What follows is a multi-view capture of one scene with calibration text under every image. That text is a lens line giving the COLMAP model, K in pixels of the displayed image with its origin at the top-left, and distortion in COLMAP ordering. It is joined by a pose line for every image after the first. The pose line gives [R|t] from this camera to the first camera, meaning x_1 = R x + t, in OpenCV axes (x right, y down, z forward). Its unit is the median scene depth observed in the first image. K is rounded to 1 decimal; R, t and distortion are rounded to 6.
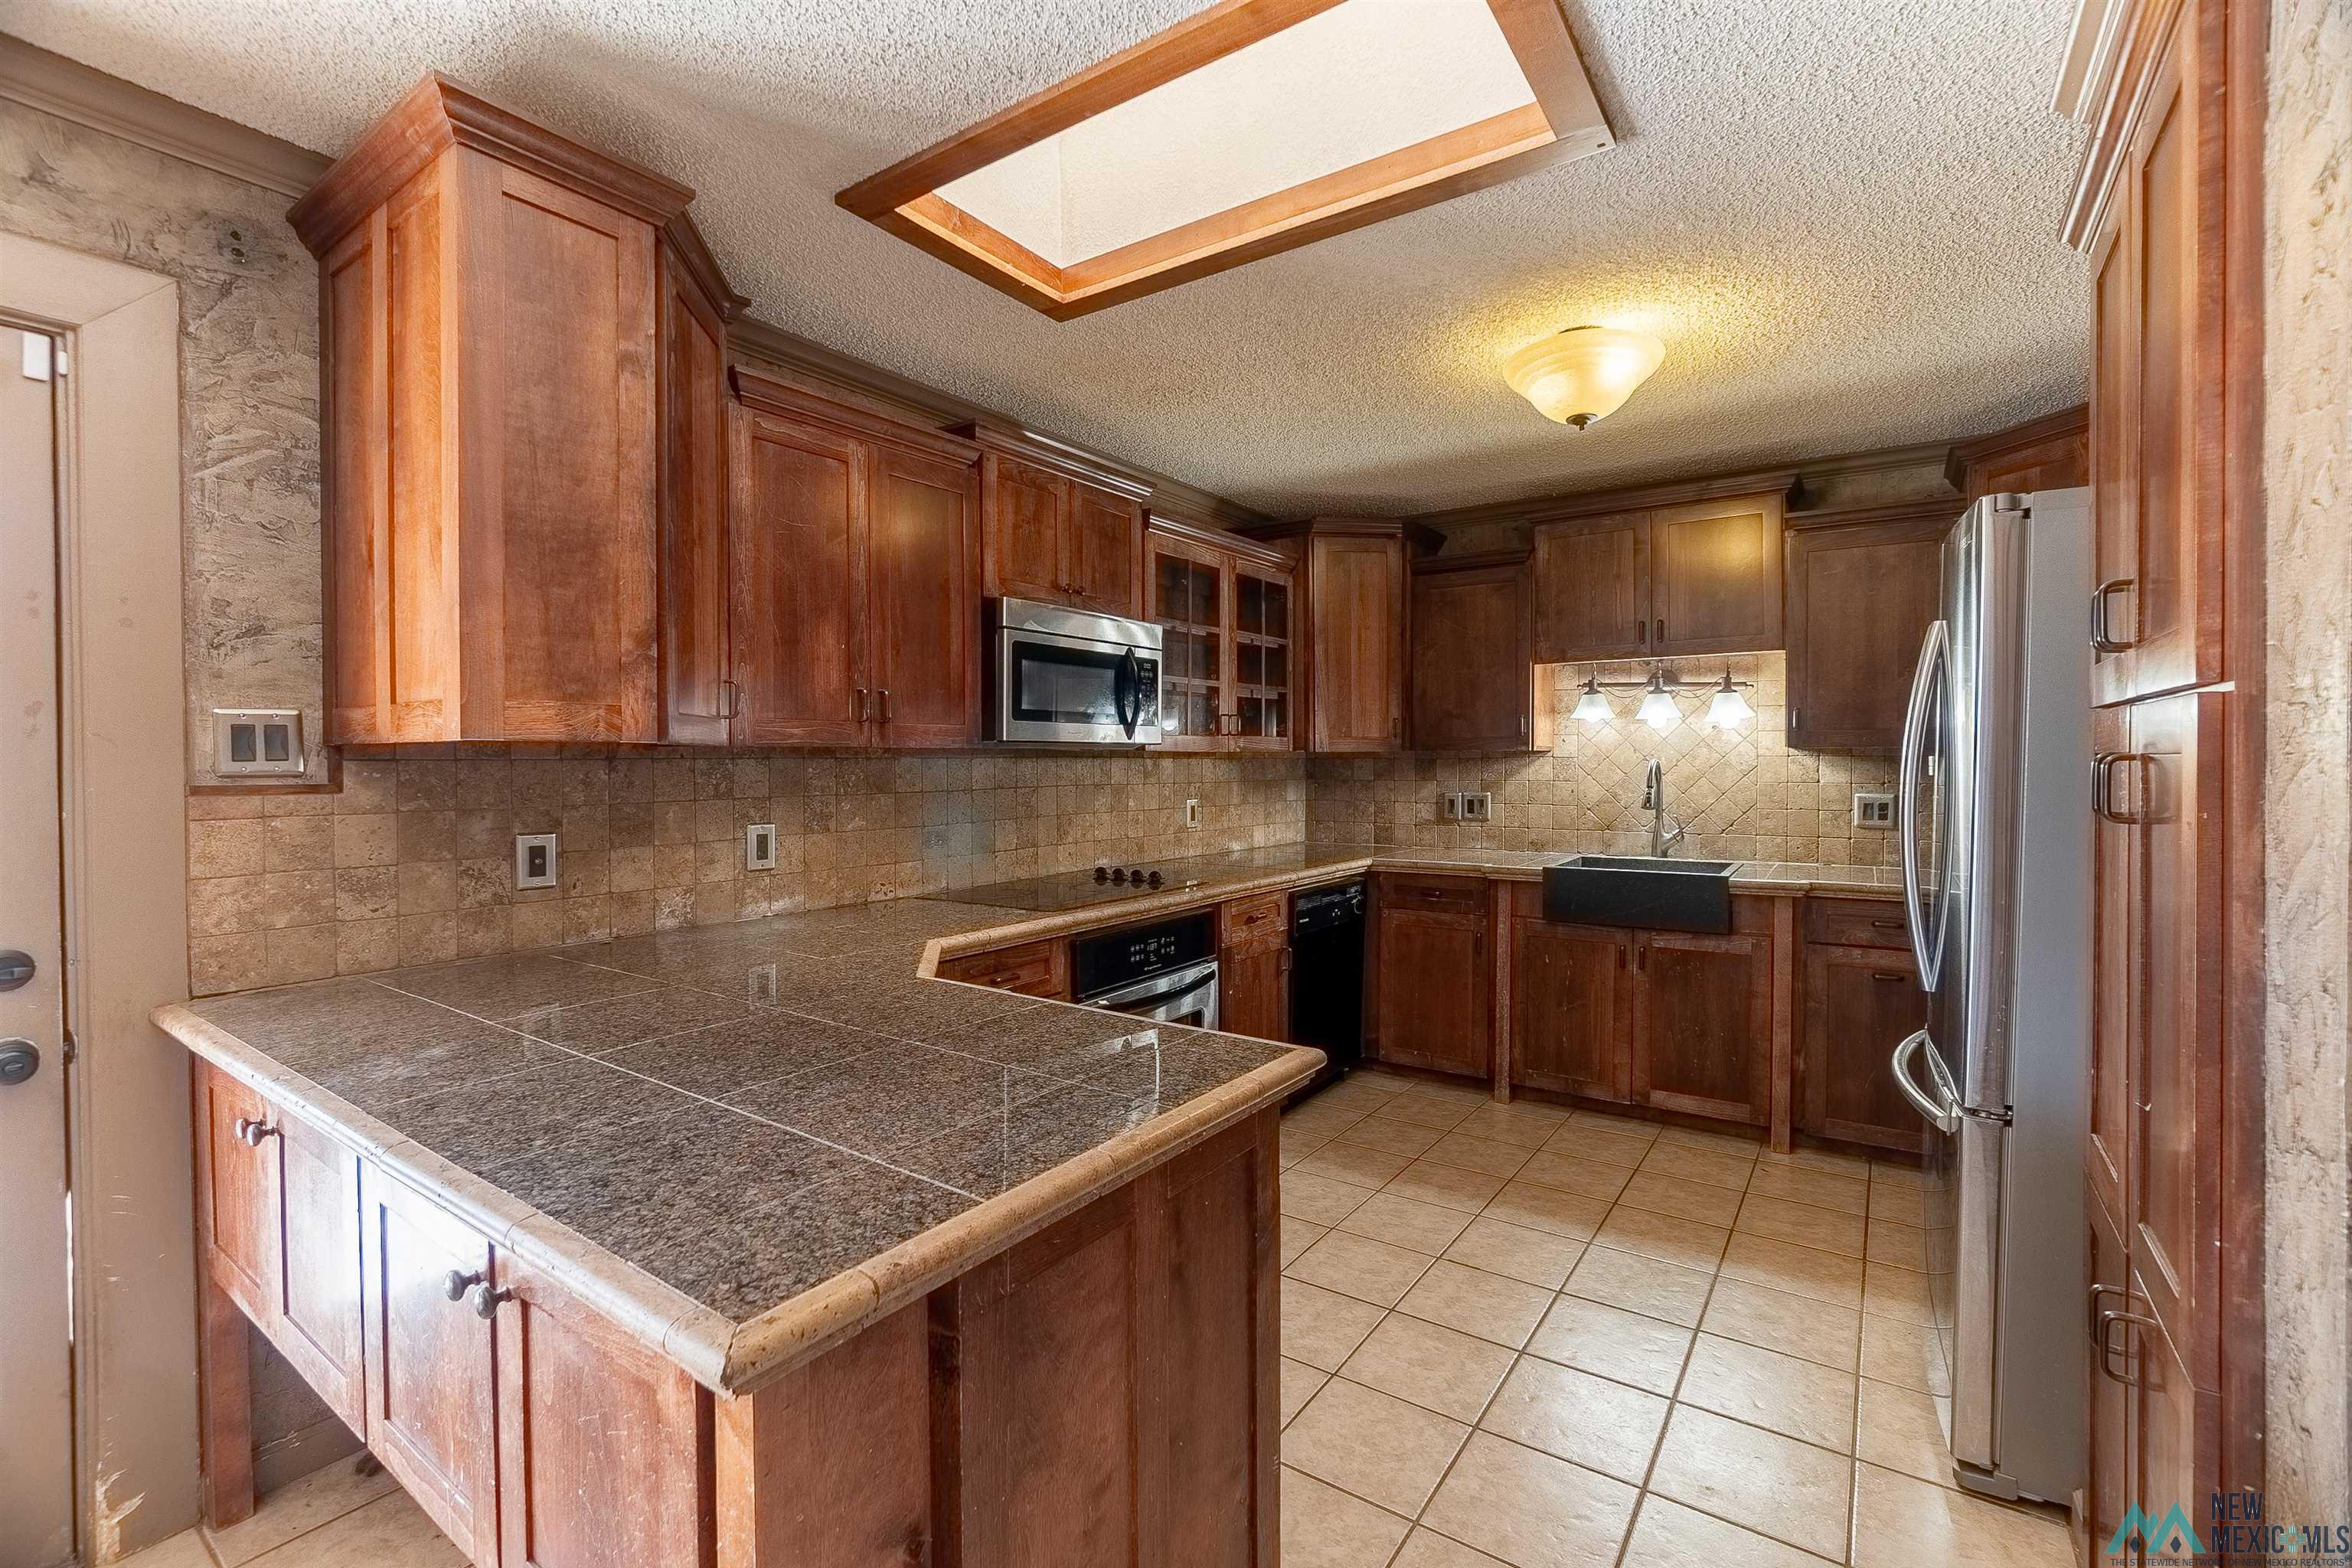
lens RADIAL K [[1020.7, 0, 1165.1], [0, 1020.7, 773.8], [0, 0, 1]] dist [-0.022307, 0.006338]
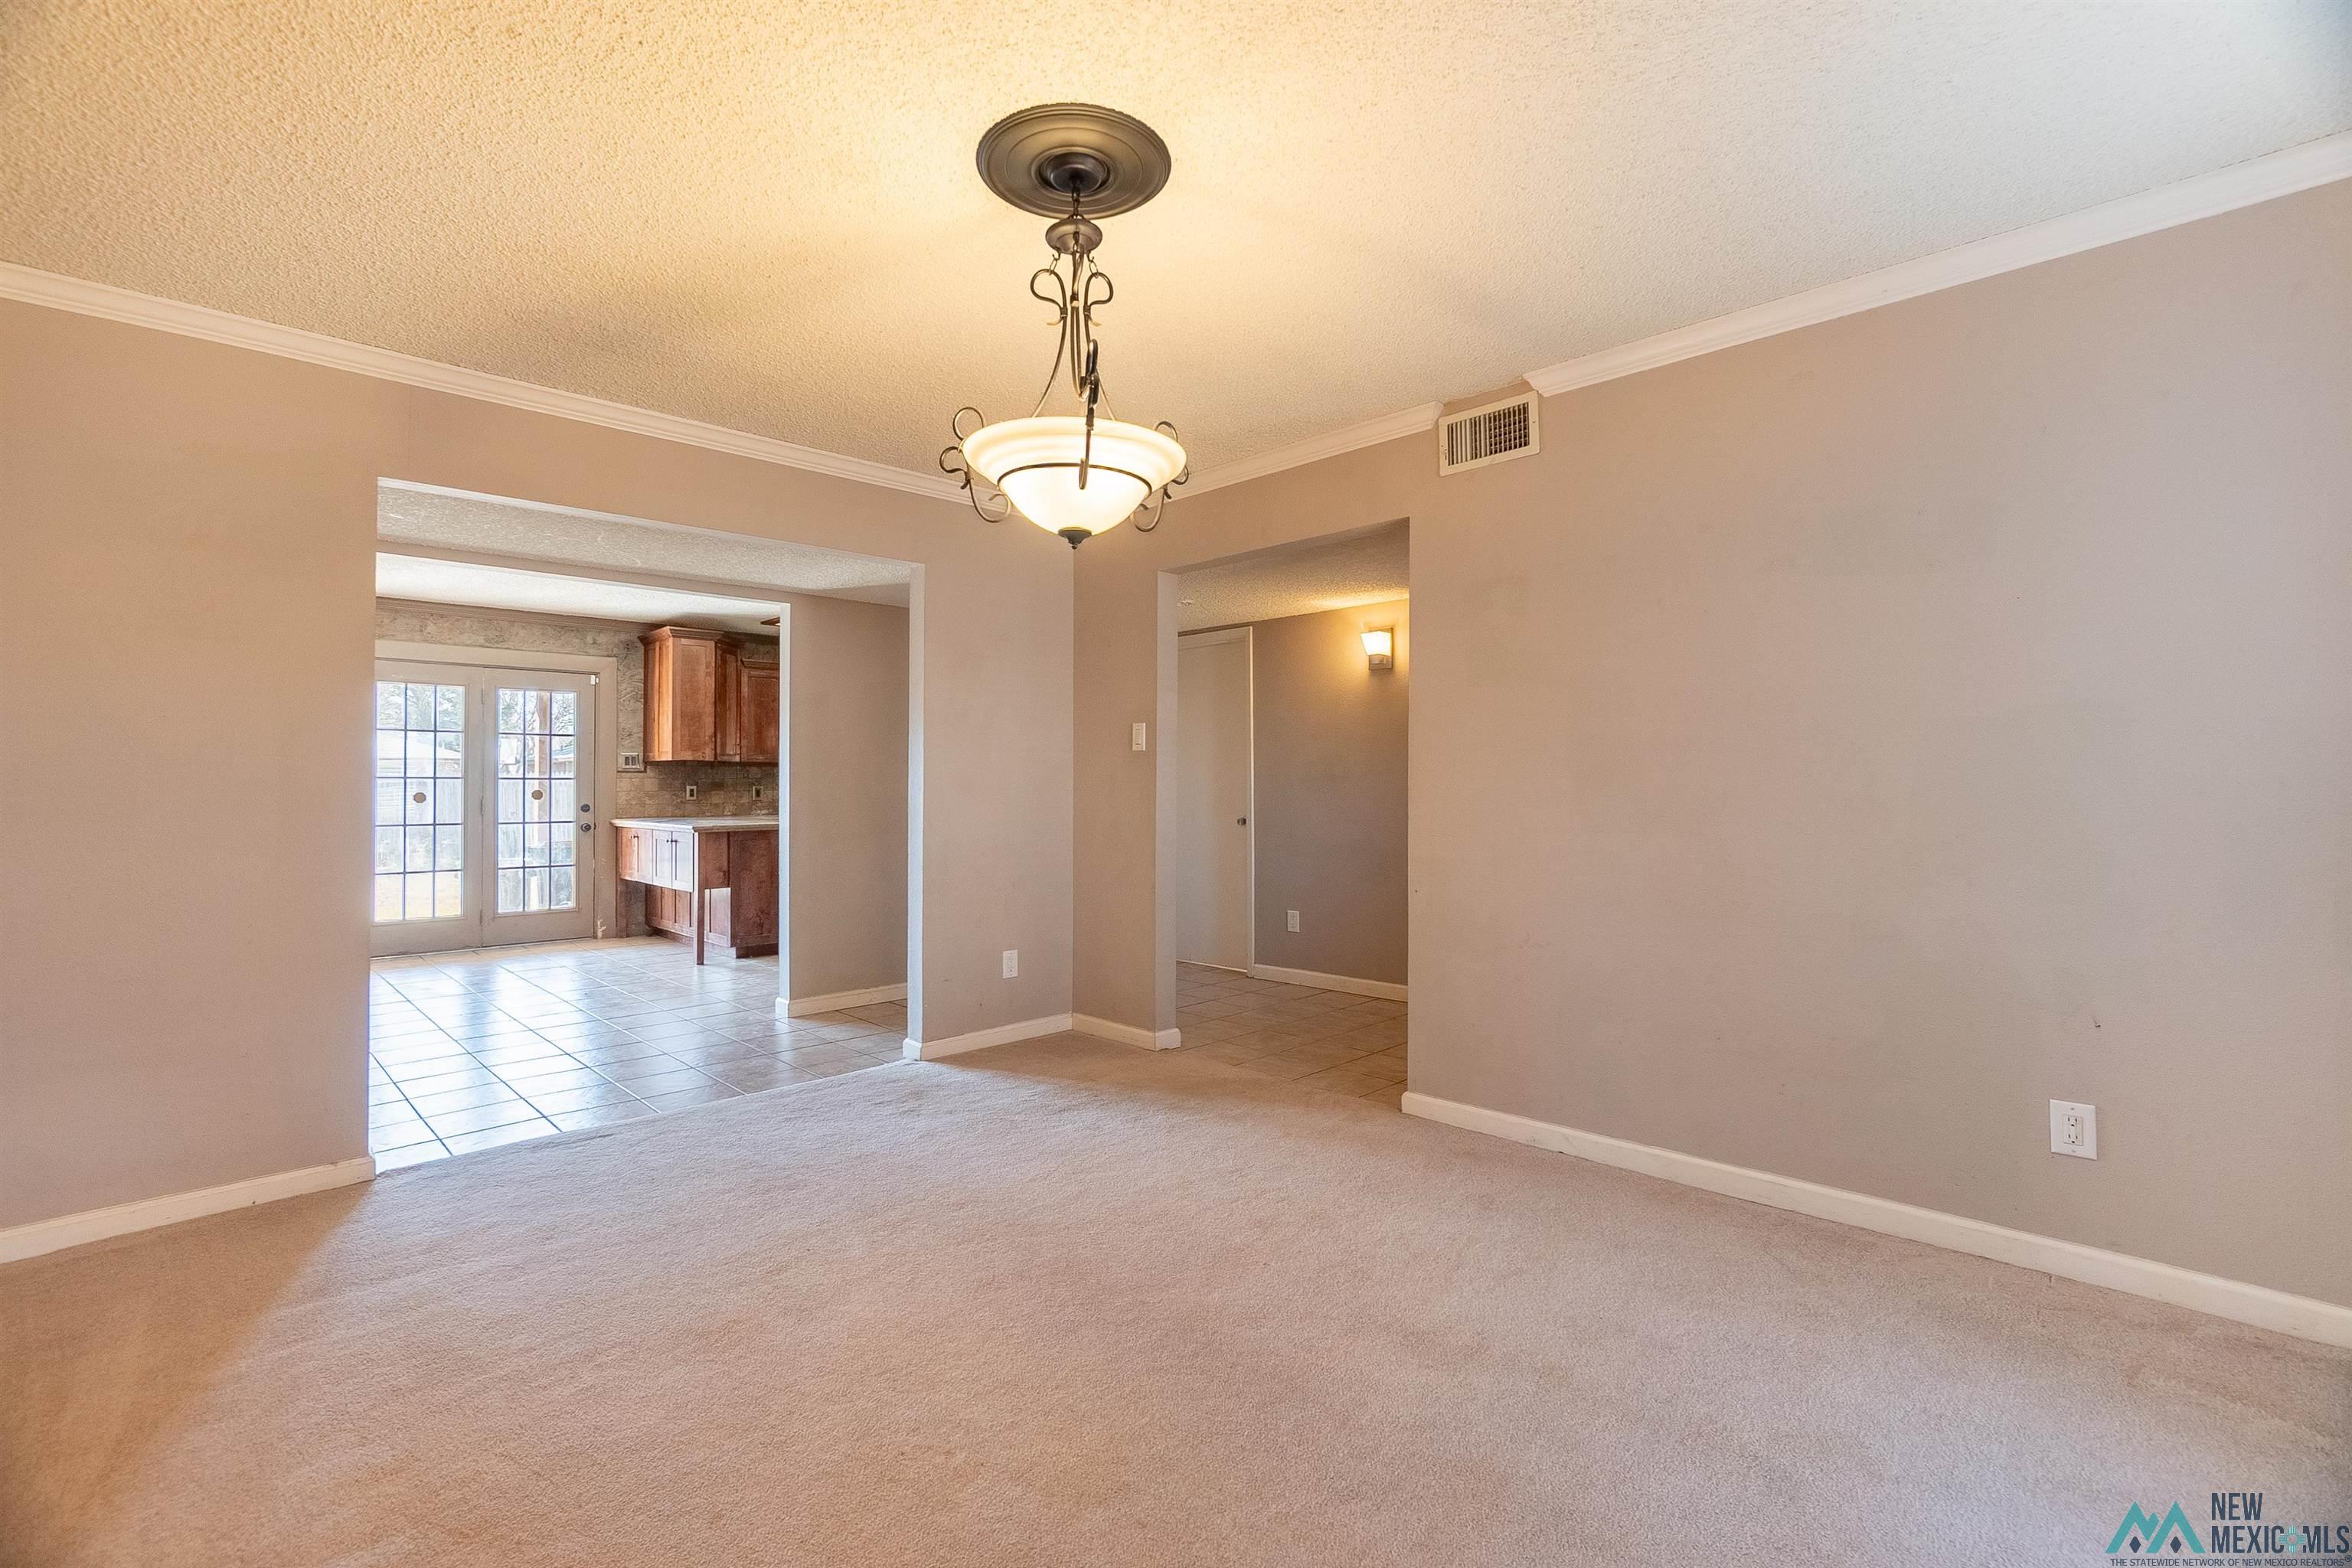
lens RADIAL K [[1020.7, 0, 1167.0], [0, 1020.7, 767.6], [0, 0, 1]] dist [-0.022307, 0.006338]
pose [[0.984074, -0.001326, -0.177757, 1.959738], [-0.004372, 0.999489, -0.031659, 0.115632], [0.177708, 0.031932, 0.983565, -2.630847]]
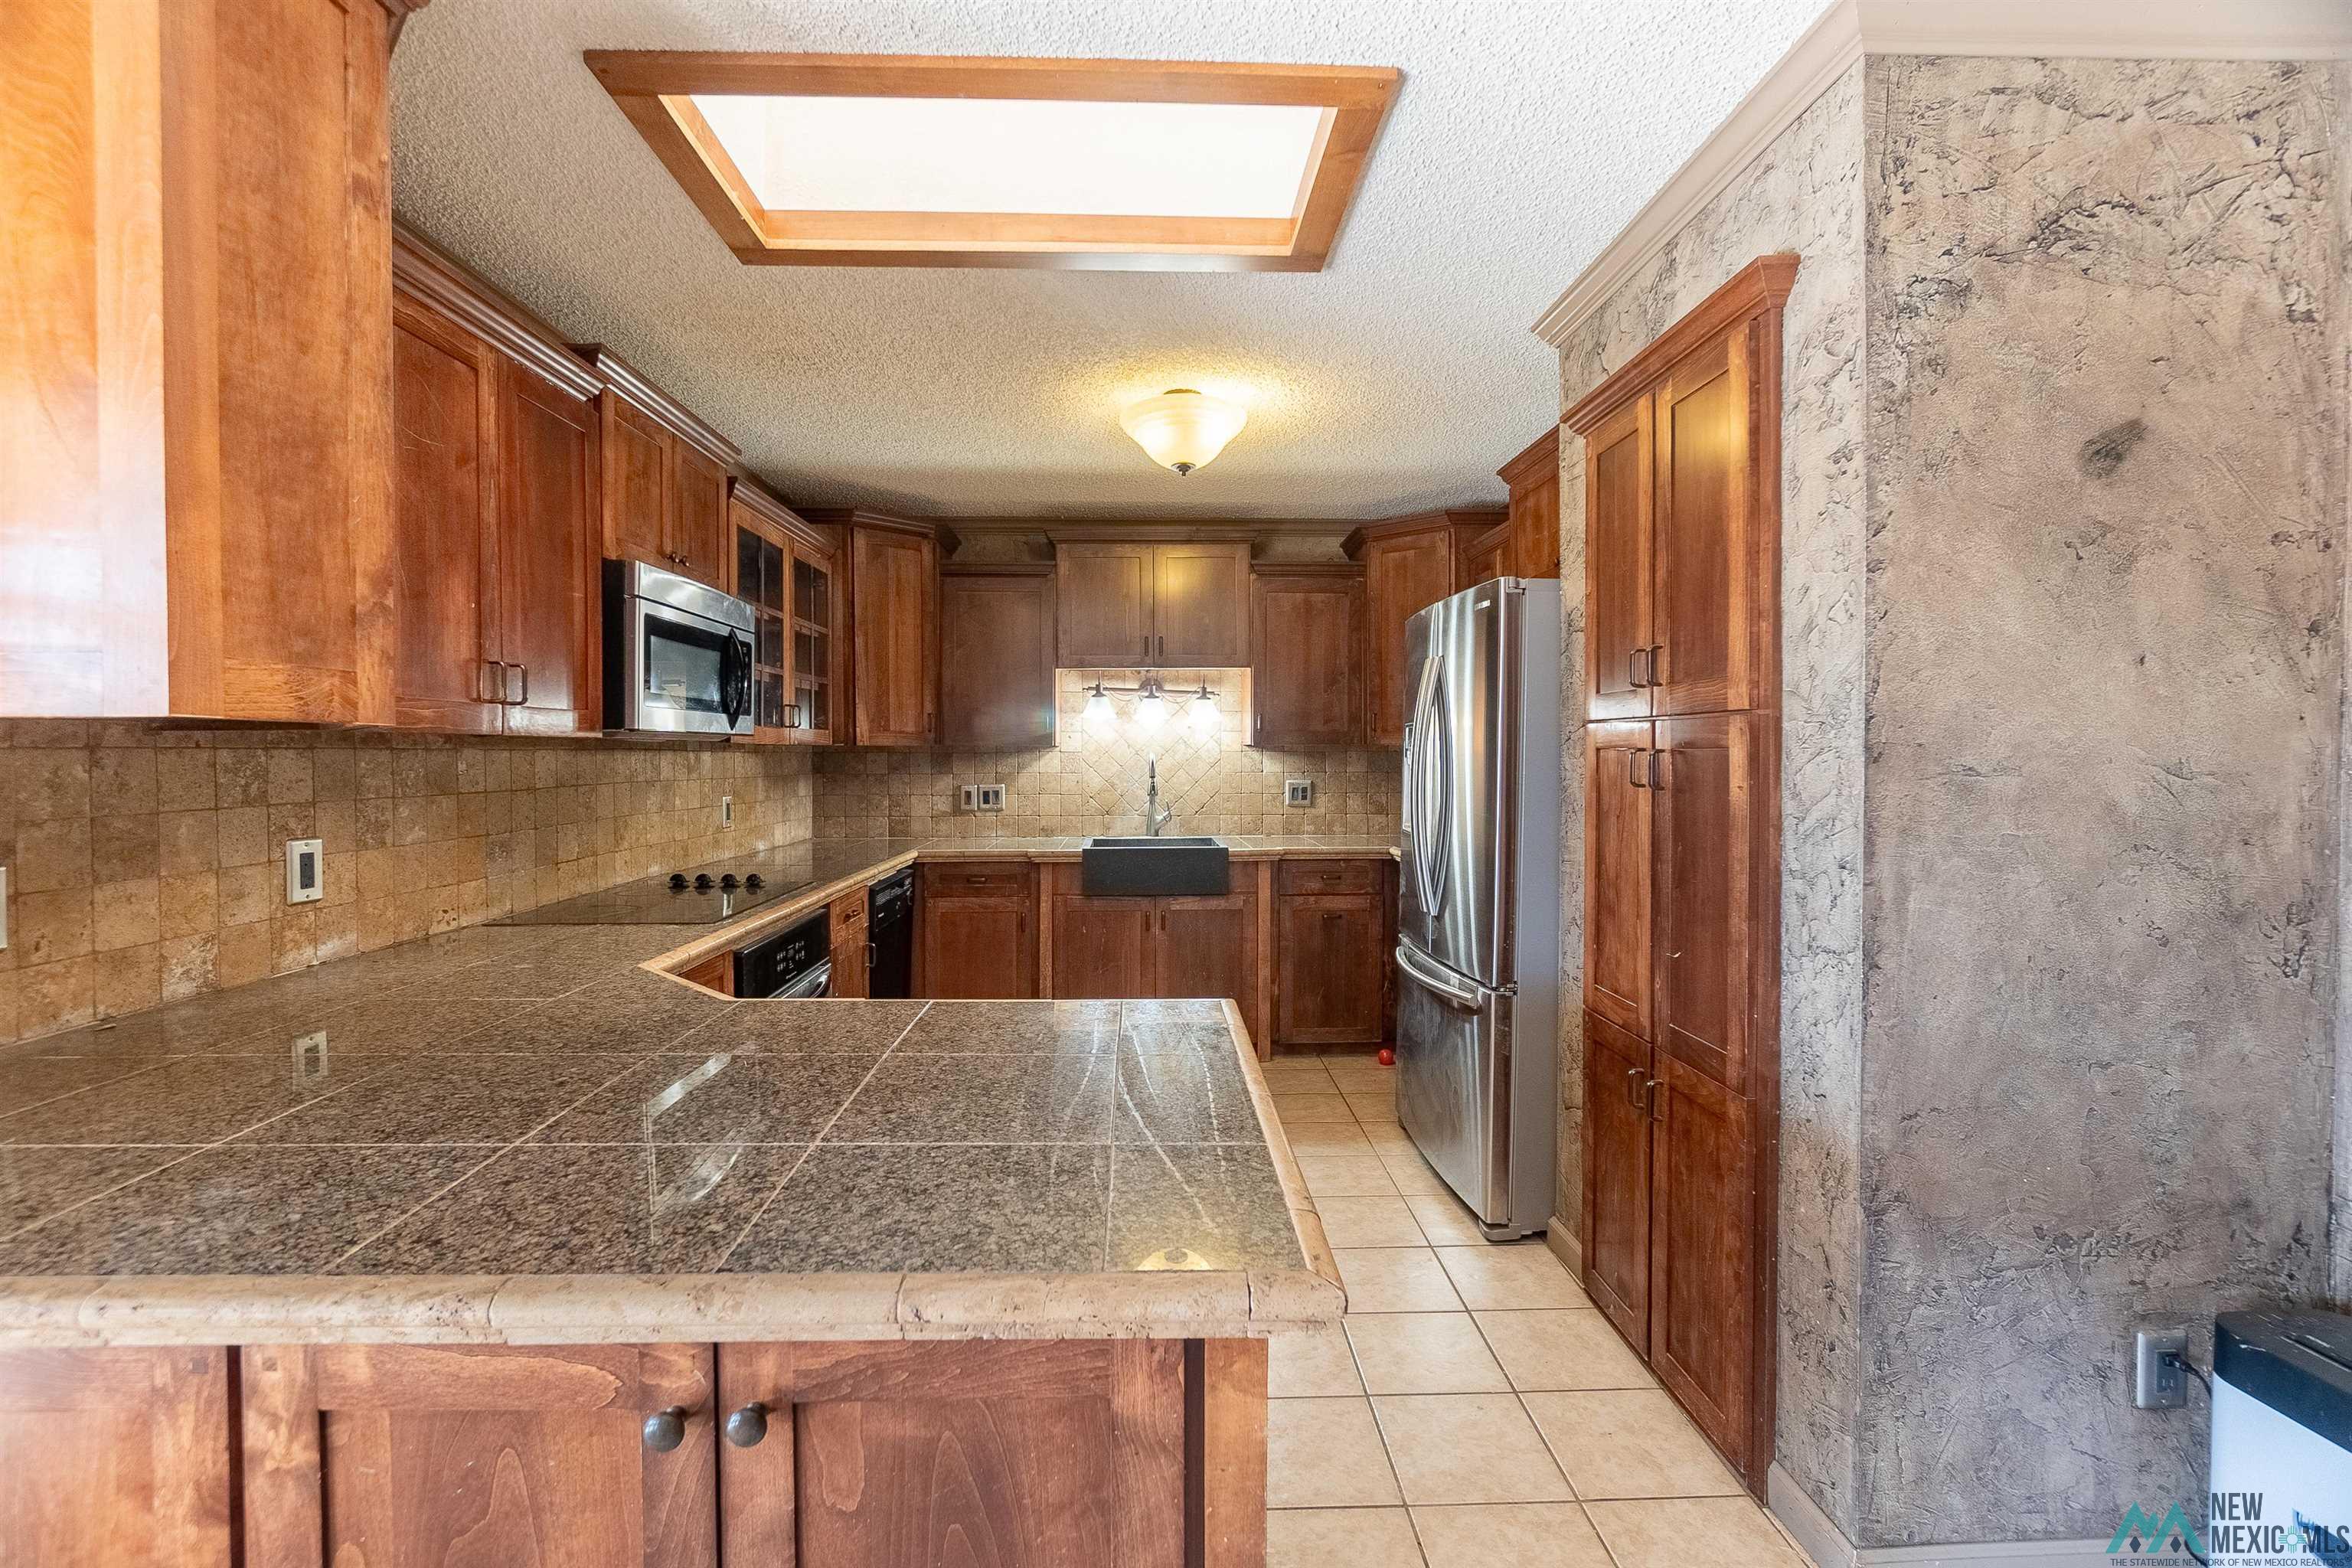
lens RADIAL K [[1020.7, 0, 1160.3], [0, 1020.7, 773.5], [0, 0, 1]] dist [-0.022307, 0.006338]
pose [[0.799886, -0.009359, 0.600079, -0.450601], [0.006954, 0.999956, 0.006326, 0.002681], [-0.600112, -0.000887, 0.799915, 0.083594]]
